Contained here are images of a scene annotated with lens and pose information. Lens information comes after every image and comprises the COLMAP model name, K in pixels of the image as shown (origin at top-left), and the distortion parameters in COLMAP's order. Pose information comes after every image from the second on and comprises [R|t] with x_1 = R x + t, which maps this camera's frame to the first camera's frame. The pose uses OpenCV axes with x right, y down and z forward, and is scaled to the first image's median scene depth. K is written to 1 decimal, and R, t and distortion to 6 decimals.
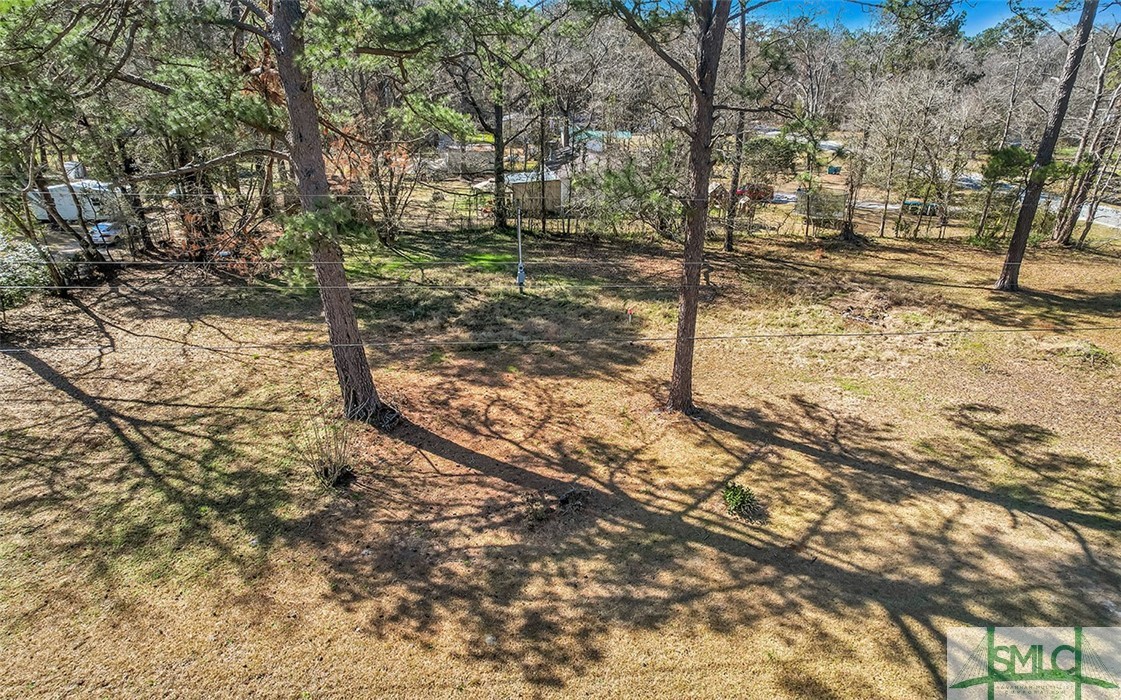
lens RADIAL K [[714.3, 0, 572.0], [0, 714.3, 361.2], [0, 0, 1]] dist [-0.067472, 0.058243]
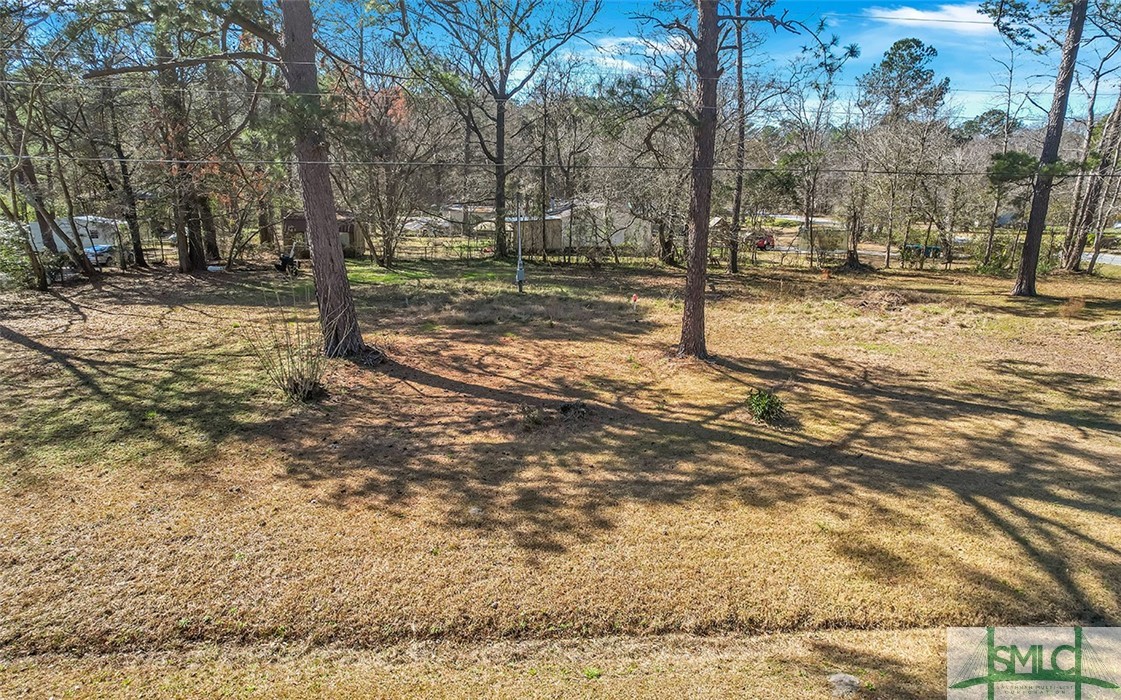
lens RADIAL K [[714.3, 0, 571.7], [0, 714.3, 348.8], [0, 0, 1]] dist [-0.067472, 0.058243]
pose [[0.999999, -0.001281, -0.001016, -0.002265], [0.001093, 0.985925, -0.167185, 0.229003], [0.001215, 0.167184, 0.985925, 0.108021]]
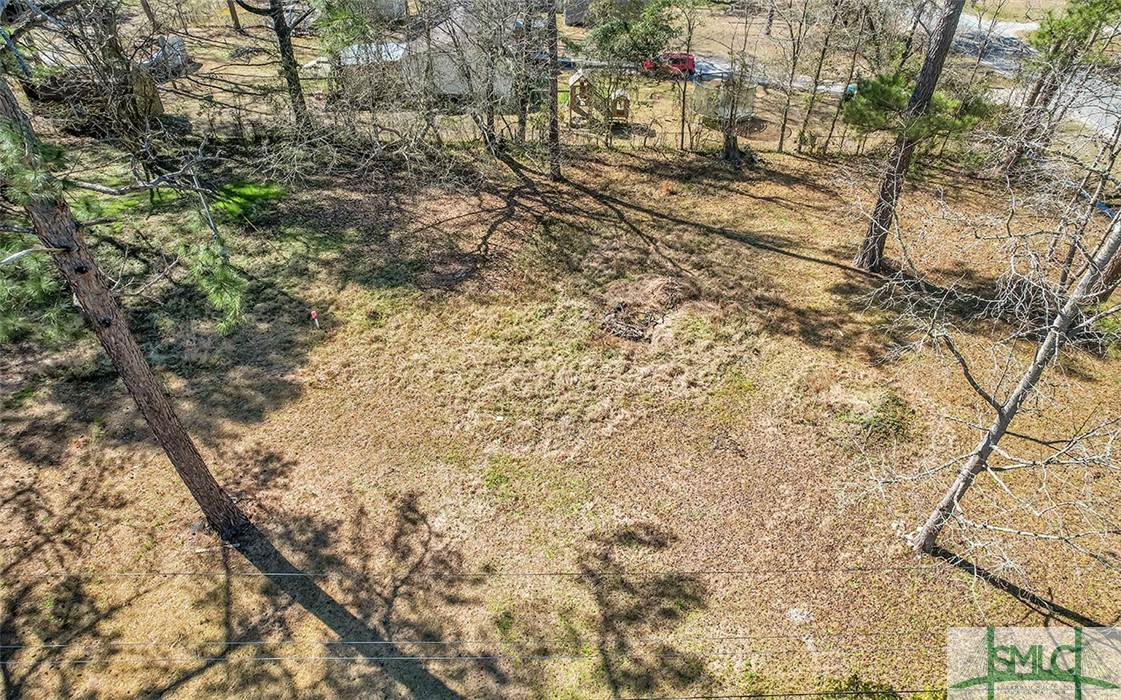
lens RADIAL K [[714.3, 0, 580.4], [0, 714.3, 366.3], [0, 0, 1]] dist [-0.067472, 0.058243]
pose [[0.997203, 0.044806, -0.059819, 0.627386], [-0.027201, 0.963061, 0.267905, -0.346556], [0.069613, -0.265529, 0.961586, 0.366317]]
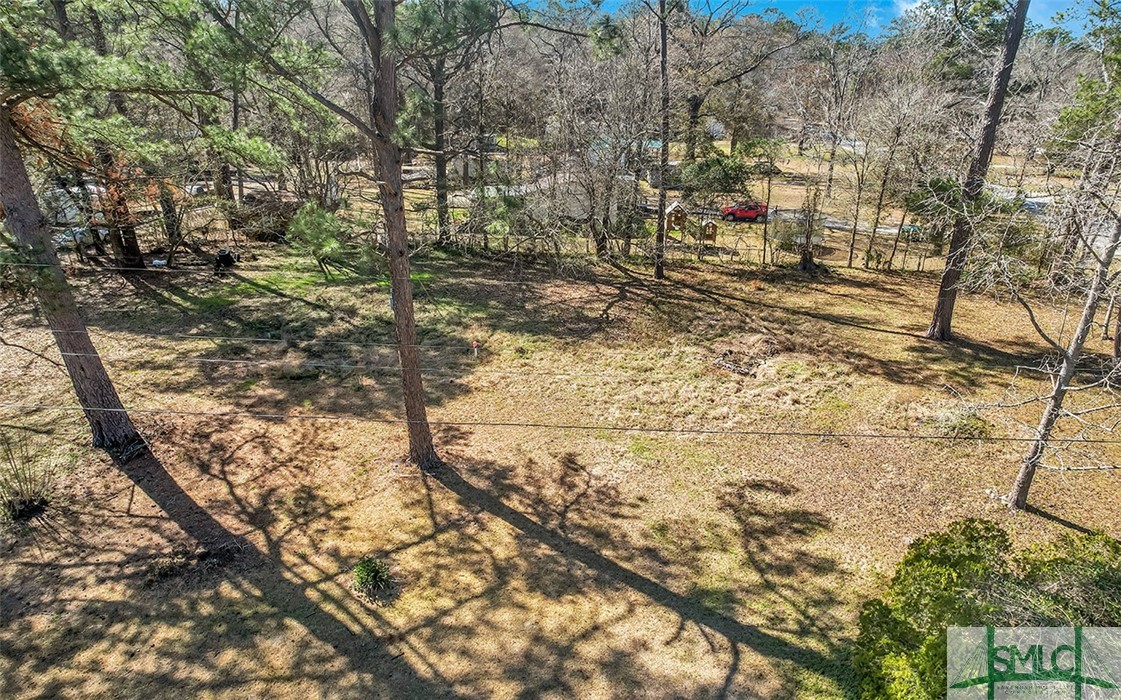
lens RADIAL K [[714.3, 0, 579.0], [0, 714.3, 358.6], [0, 0, 1]] dist [-0.067472, 0.058243]
pose [[0.988139, 0.057402, -0.142431, 0.525972], [-0.057639, 0.998334, 0.002466, -0.091551], [0.142335, 0.005772, 0.989802, 0.101944]]
